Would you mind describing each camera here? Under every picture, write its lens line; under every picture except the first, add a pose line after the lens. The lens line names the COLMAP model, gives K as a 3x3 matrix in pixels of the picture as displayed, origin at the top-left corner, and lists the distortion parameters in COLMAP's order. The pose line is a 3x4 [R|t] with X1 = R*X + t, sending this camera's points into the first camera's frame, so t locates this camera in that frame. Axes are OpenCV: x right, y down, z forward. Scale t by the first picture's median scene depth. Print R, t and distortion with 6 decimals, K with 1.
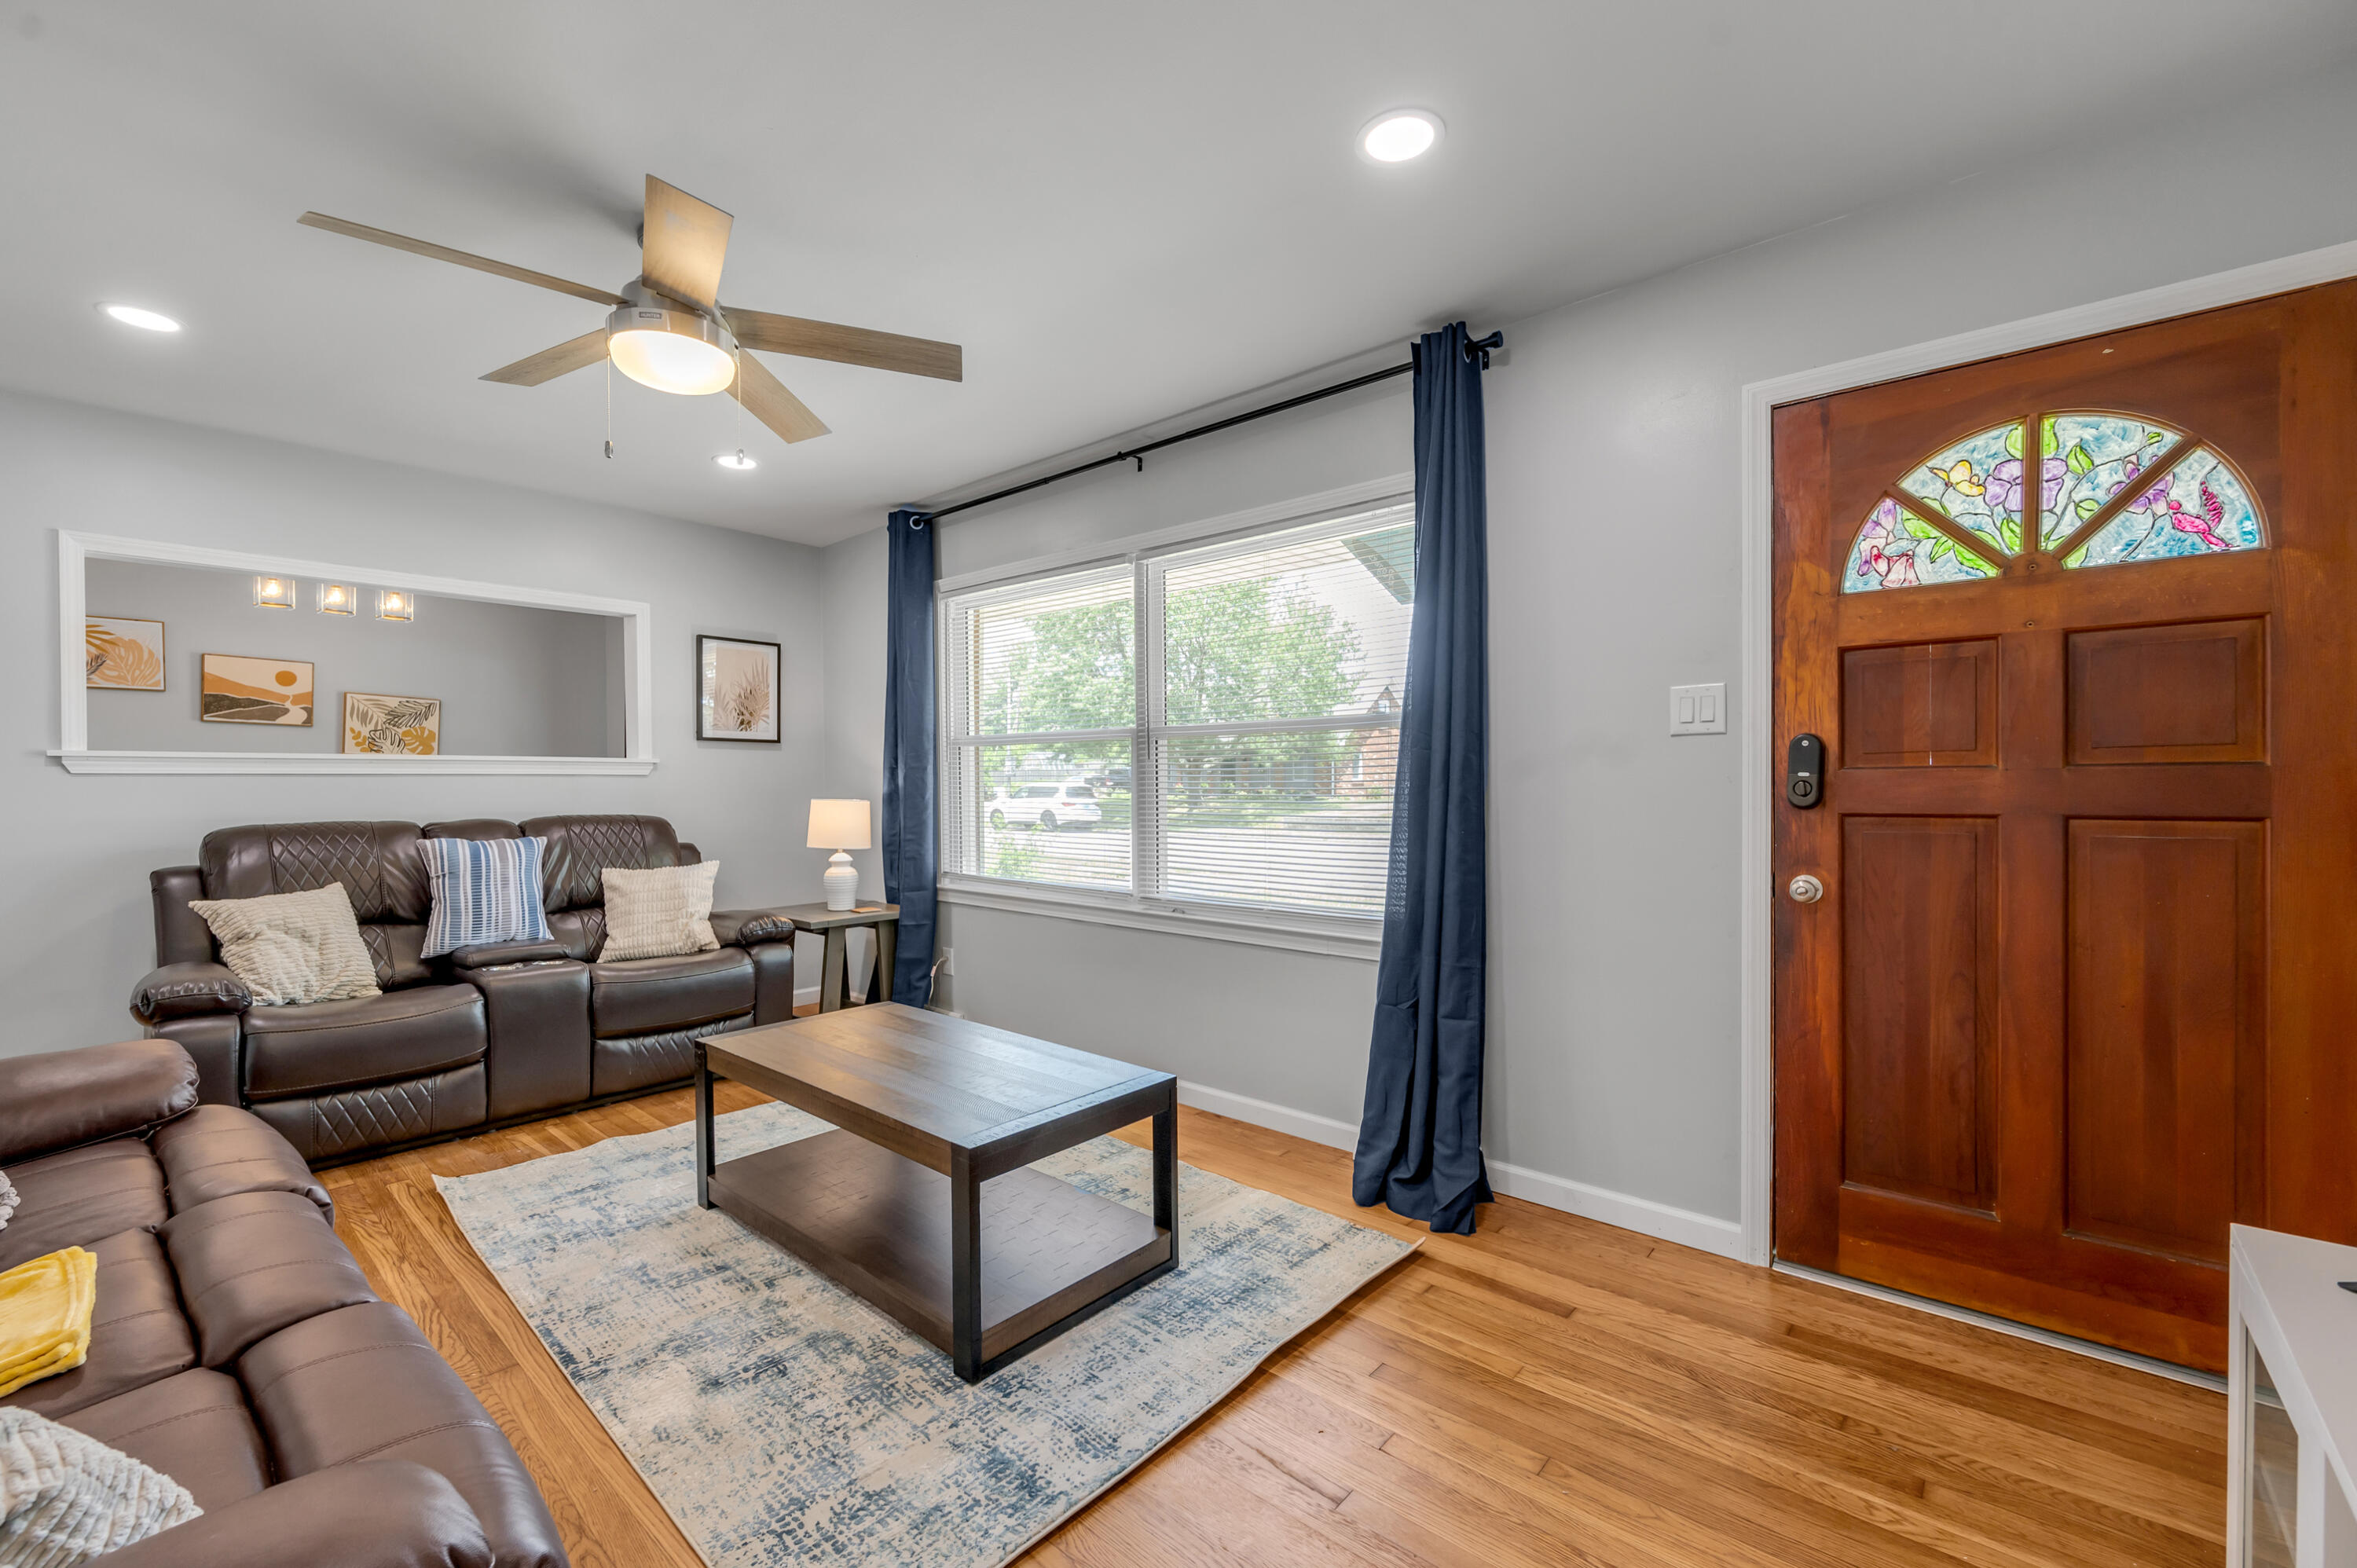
lens RADIAL K [[974.6, 0, 1172.9], [0, 974.6, 797.1], [0, 0, 1]] dist [-0.003444, -0.000621]
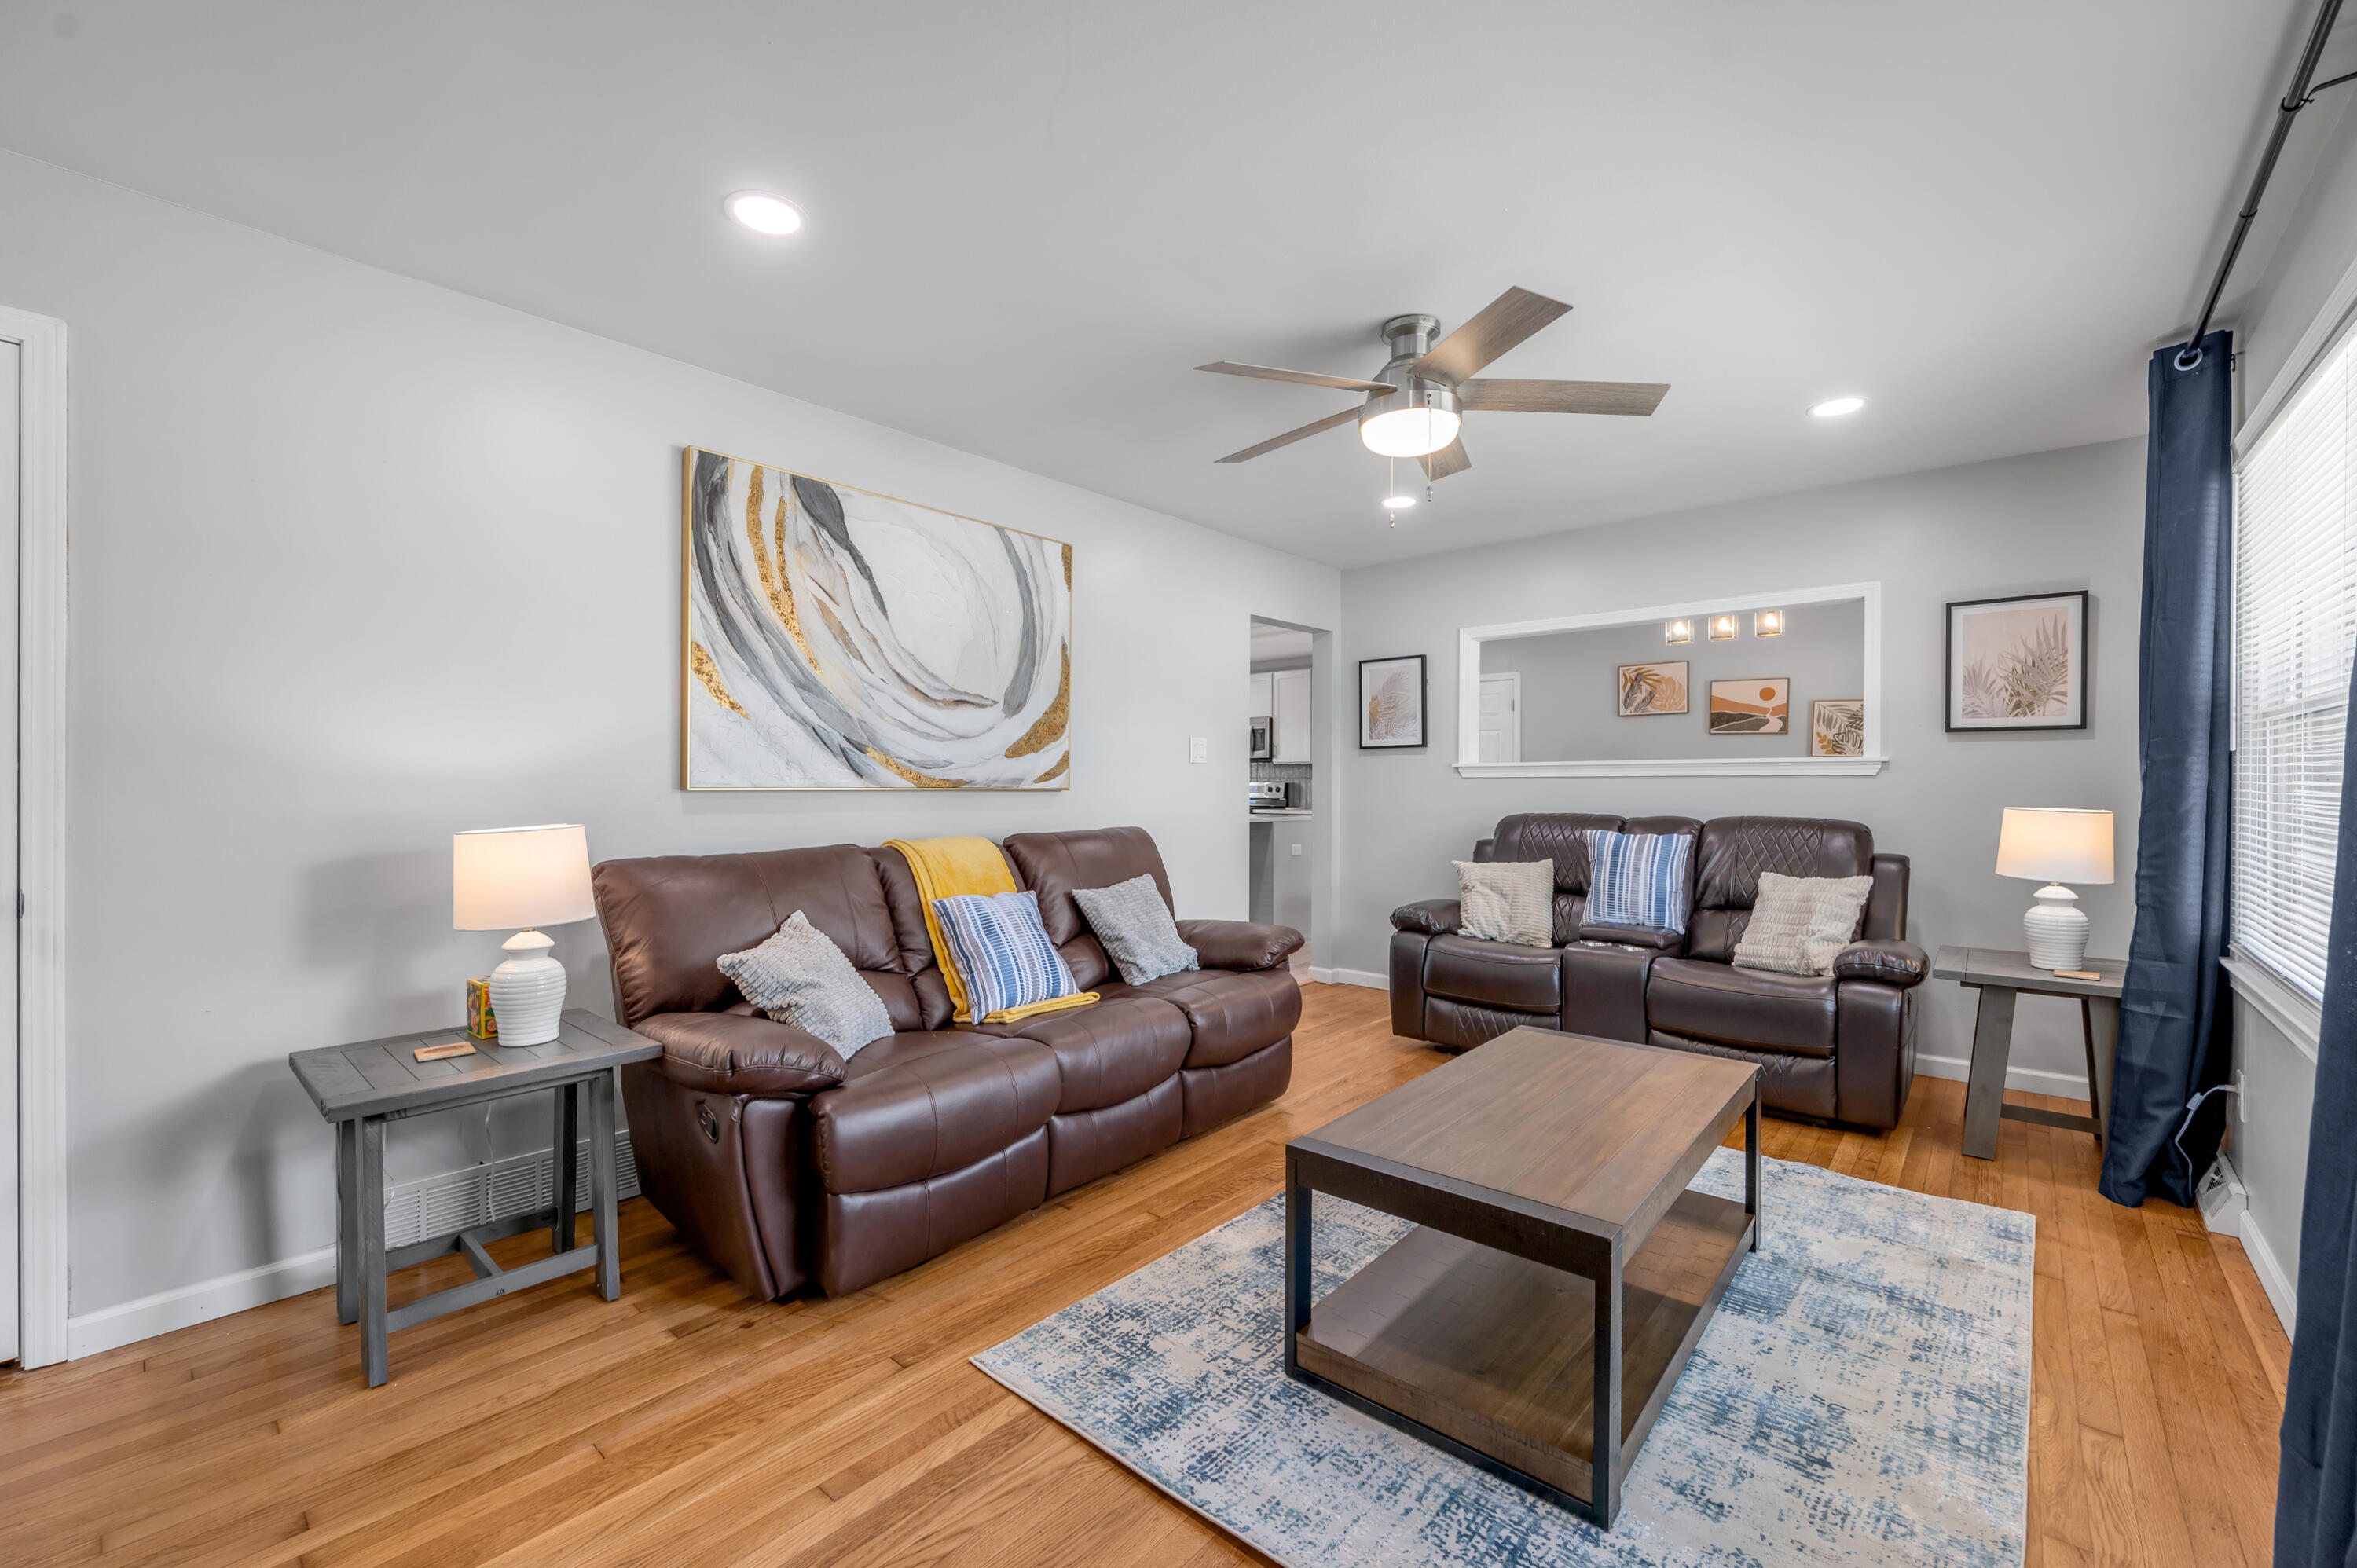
lens RADIAL K [[961.2, 0, 1172.3], [0, 961.2, 787.4], [0, 0, 1]] dist [-0.001148, -0.000138]
pose [[-0.002830, 0.008251, -0.999962, 0.341761], [-0.014075, 0.999867, 0.008290, -0.010284], [0.999897, 0.014098, -0.002713, 0.370026]]
